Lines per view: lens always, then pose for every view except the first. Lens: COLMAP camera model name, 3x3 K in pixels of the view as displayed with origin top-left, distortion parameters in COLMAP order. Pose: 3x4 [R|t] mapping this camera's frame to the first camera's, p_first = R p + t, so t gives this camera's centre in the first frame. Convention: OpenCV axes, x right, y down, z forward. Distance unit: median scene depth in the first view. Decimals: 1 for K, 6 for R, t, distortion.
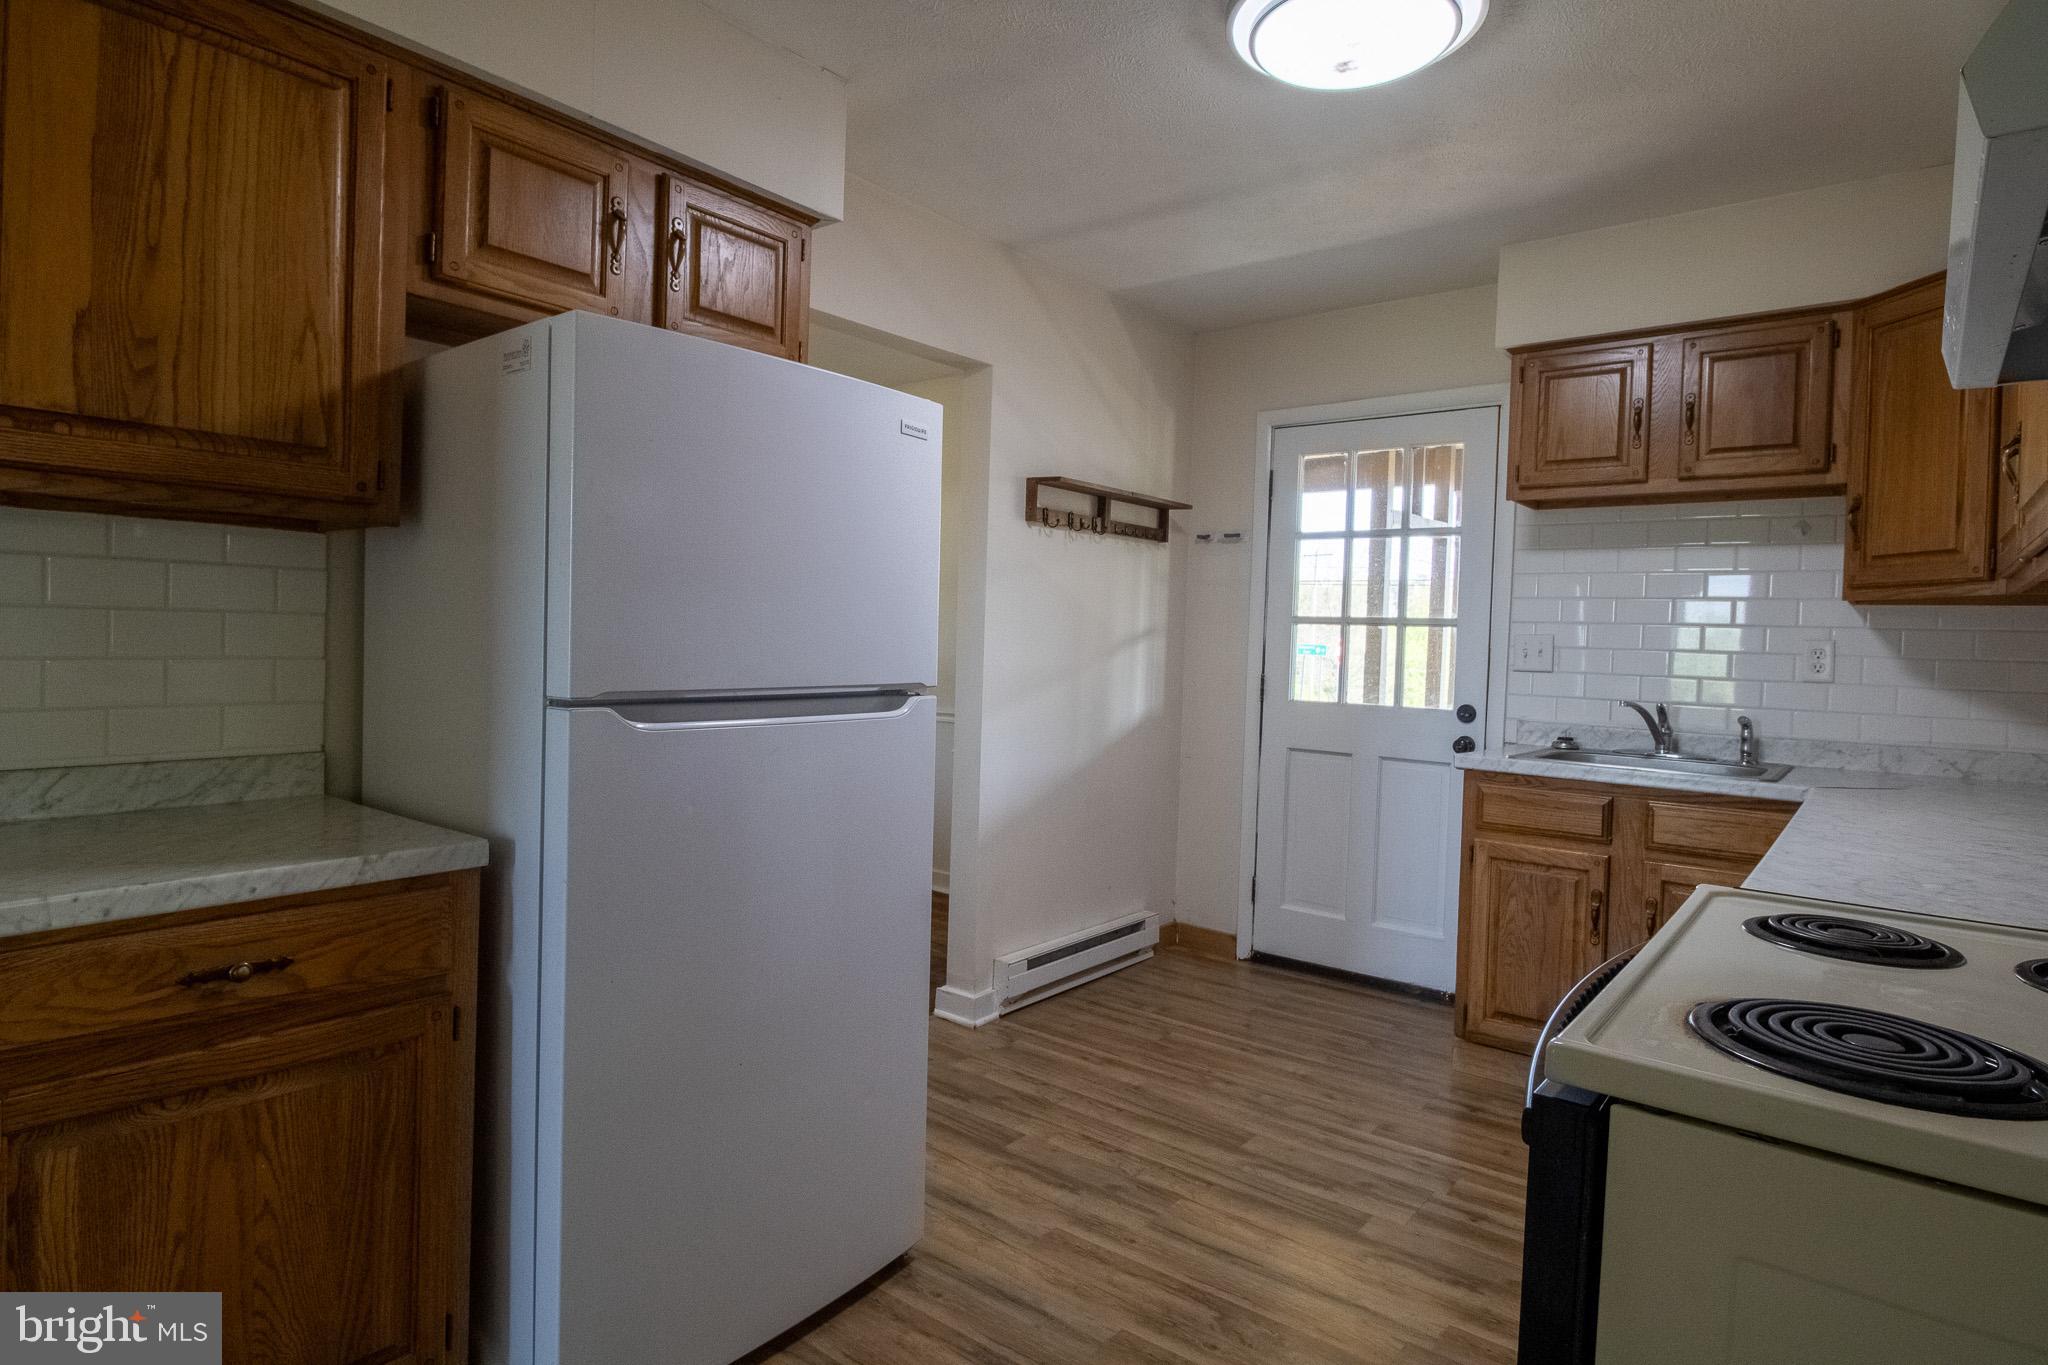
lens RADIAL K [[1108.9, 0, 1018.6], [0, 1108.9, 657.3], [0, 0, 1]] dist [0.002327, -0.010056]
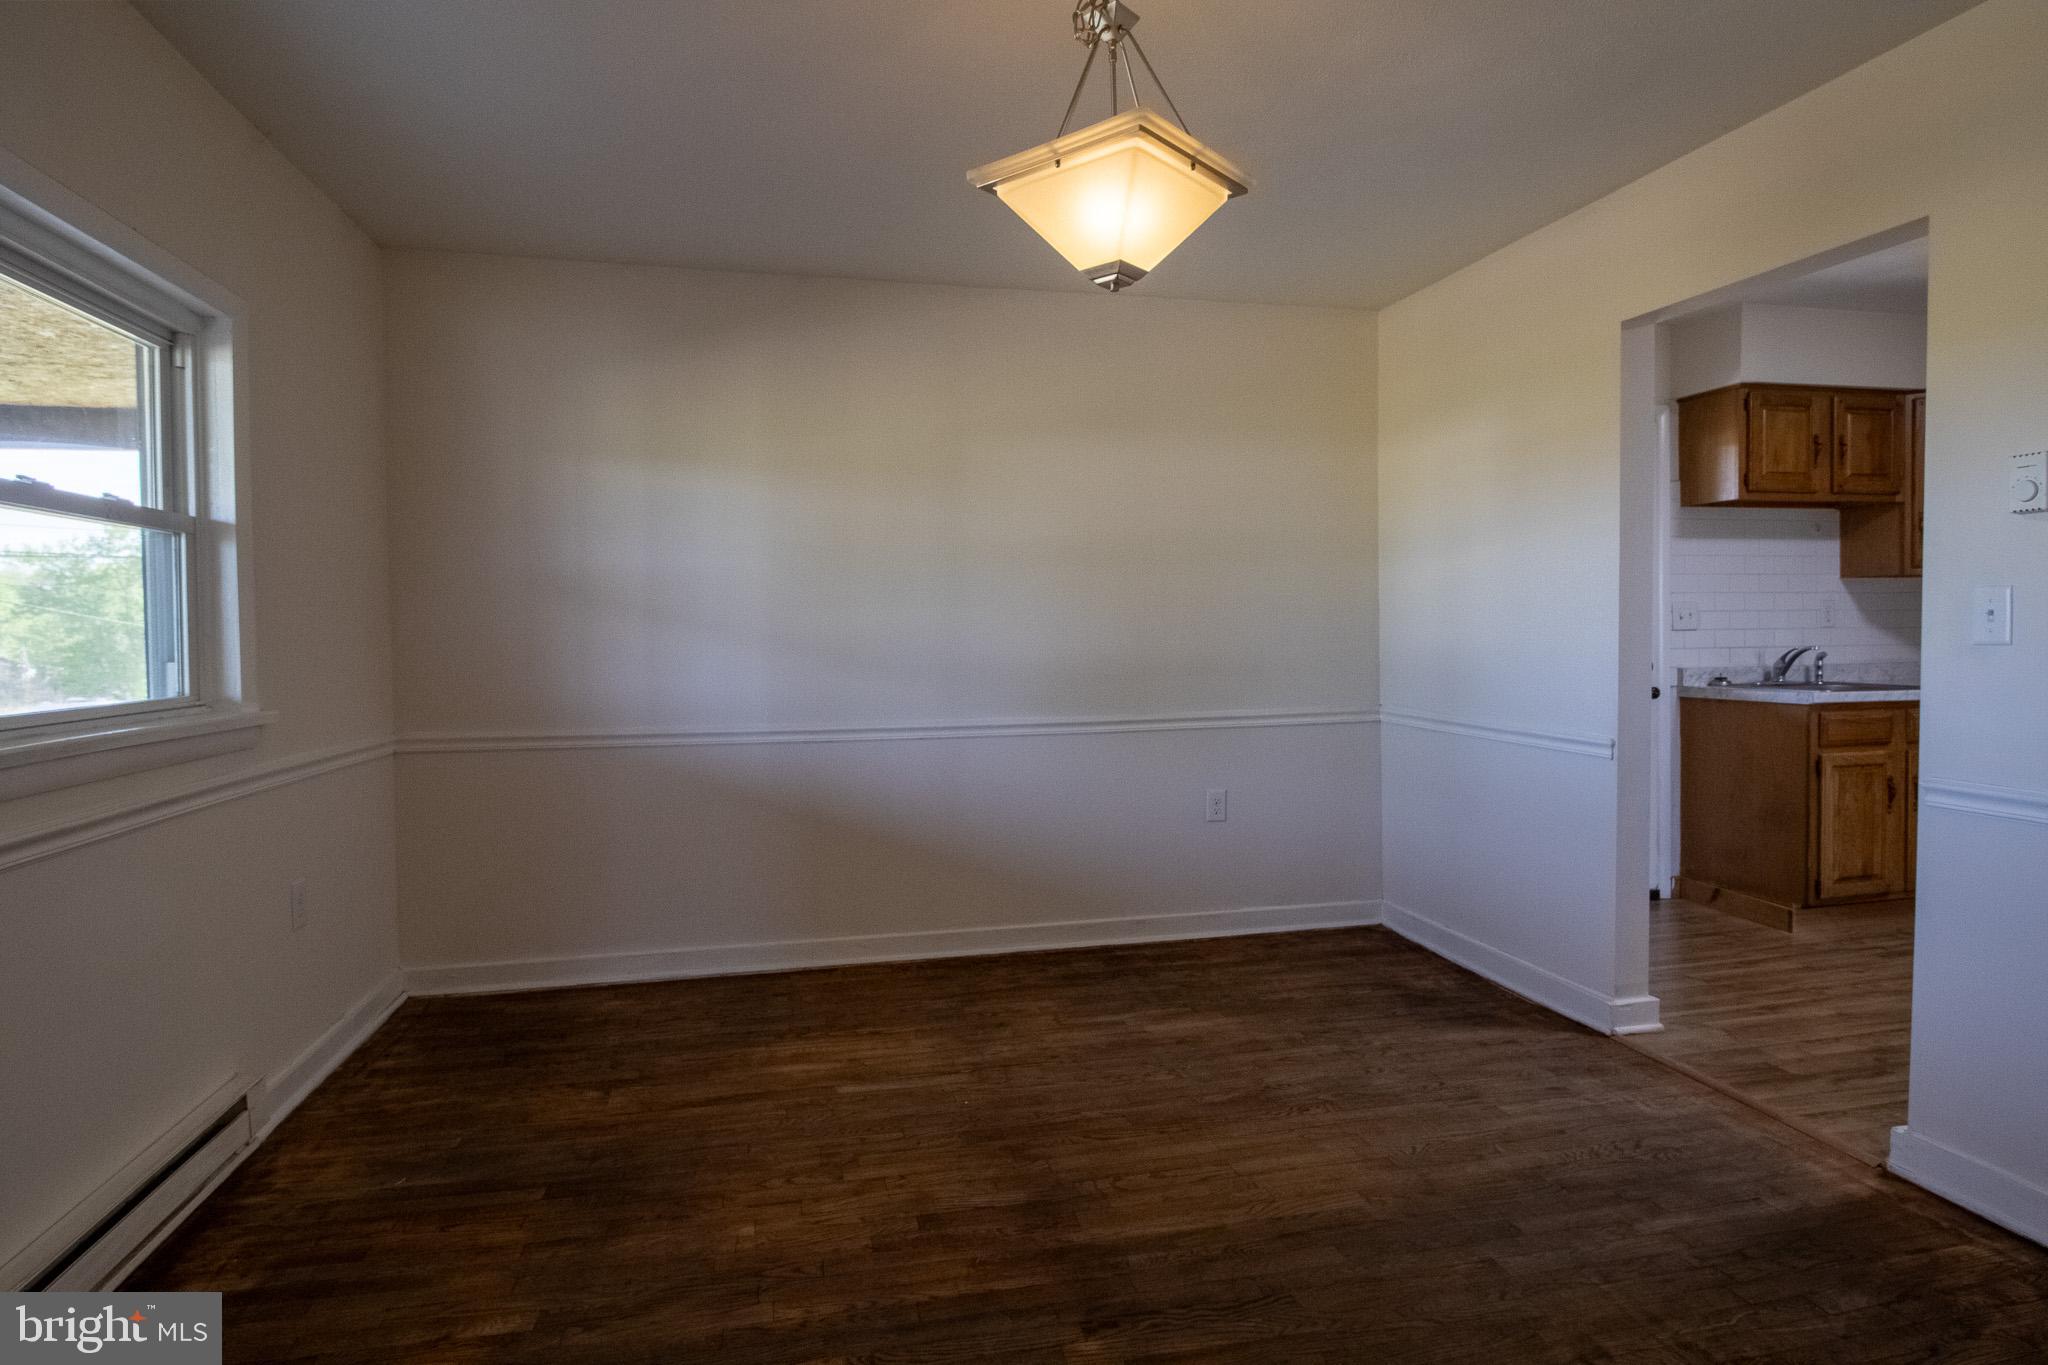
lens RADIAL K [[1108.9, 0, 1018.6], [0, 1108.9, 657.3], [0, 0, 1]] dist [0.002327, -0.010056]
pose [[0.619946, -0.059136, 0.782413, -1.197544], [0.049963, 0.998107, 0.035850, -0.047398], [-0.783052, 0.016867, 0.621727, 0.912808]]
